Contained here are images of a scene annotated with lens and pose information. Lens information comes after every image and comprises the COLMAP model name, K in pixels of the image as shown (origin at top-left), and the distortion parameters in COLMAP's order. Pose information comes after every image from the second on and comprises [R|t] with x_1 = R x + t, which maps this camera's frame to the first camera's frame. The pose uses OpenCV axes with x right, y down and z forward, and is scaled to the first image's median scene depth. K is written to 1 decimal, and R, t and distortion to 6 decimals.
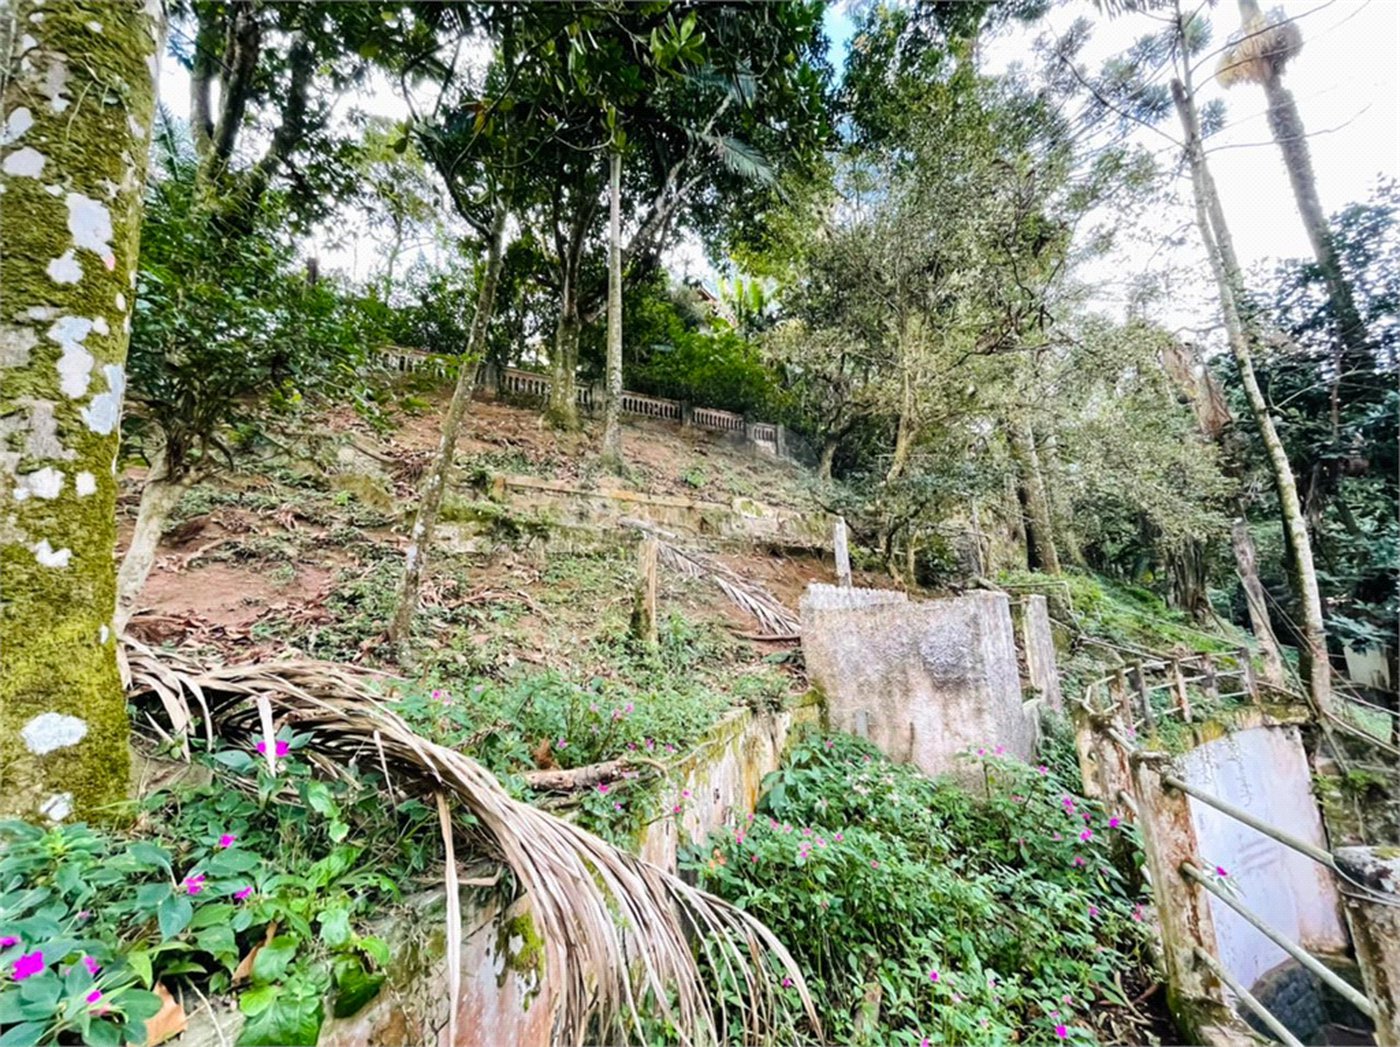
lens RADIAL K [[564.9, 0, 699.1], [0, 564.9, 522.3], [0, 0, 1]] dist [-0.005143, 0.000064]
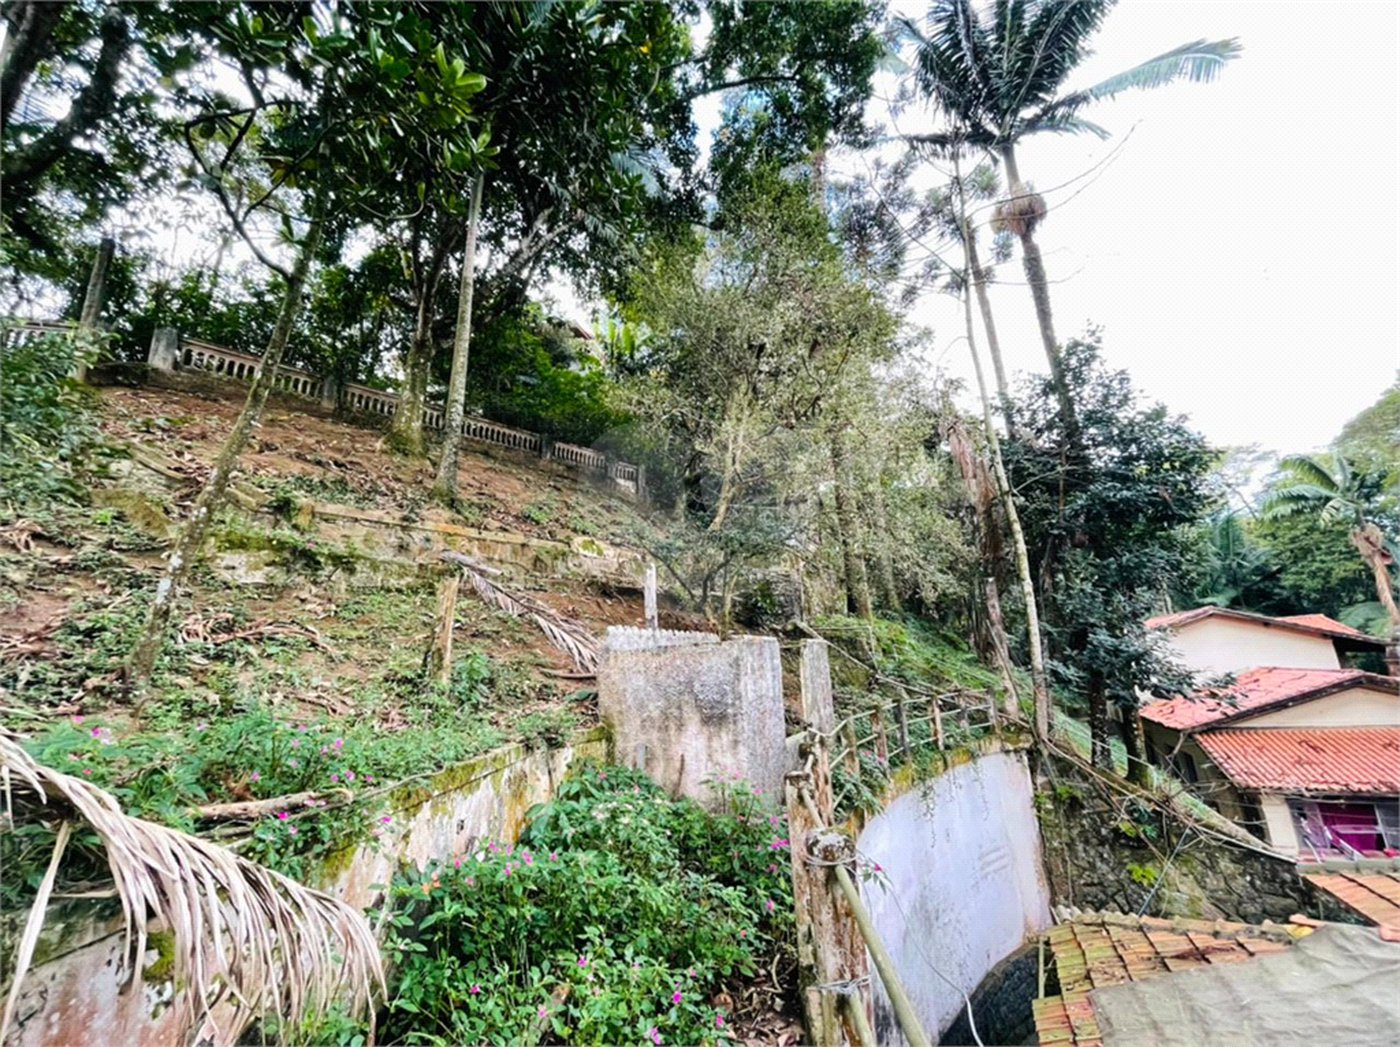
lens RADIAL K [[564.9, 0, 700.8], [0, 564.9, 523.7], [0, 0, 1]] dist [-0.005143, 0.000064]
pose [[0.973871, 0.062952, 0.218201, 0.075670], [-0.050160, 0.996709, -0.063683, -0.016593], [-0.221492, 0.051074, 0.973824, -0.063888]]
